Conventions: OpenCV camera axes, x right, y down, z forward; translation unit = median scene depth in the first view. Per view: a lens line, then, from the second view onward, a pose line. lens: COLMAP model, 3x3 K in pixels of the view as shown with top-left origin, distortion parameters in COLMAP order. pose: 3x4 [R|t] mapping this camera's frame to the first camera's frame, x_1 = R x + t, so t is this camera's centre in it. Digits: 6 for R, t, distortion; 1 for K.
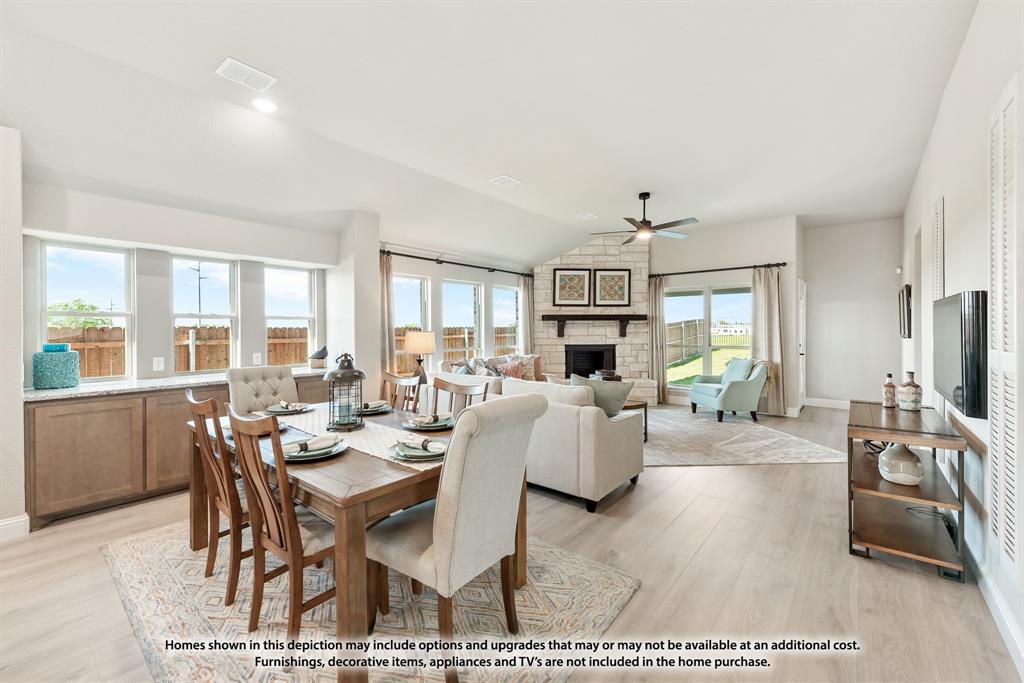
lens RADIAL K [[418.0, 0, 489.5], [0, 418.0, 332.4], [0, 0, 1]] dist [0.006987, -0.000448]
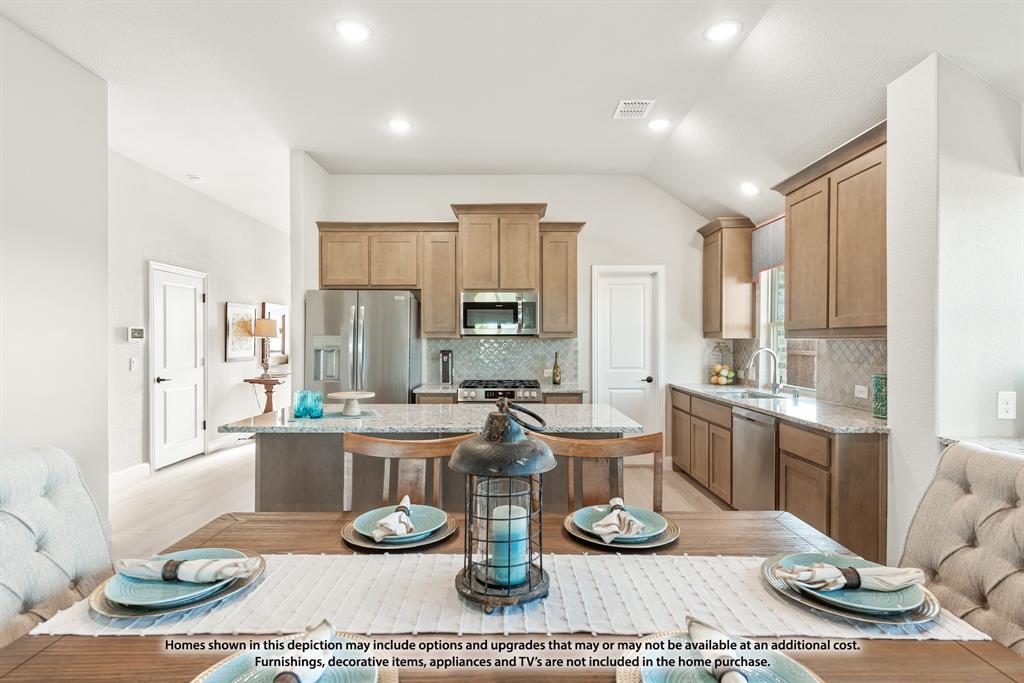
lens RADIAL K [[507.3, 0, 512.0], [0, 507.3, 341.5], [0, 0, 1]] dist [0.009415, -0.000093]
pose [[-0.750890, 0.003629, -0.660418, -0.010517], [-0.001949, 0.999968, 0.007710, -0.002580], [0.660425, 0.007076, -0.750859, 0.440957]]
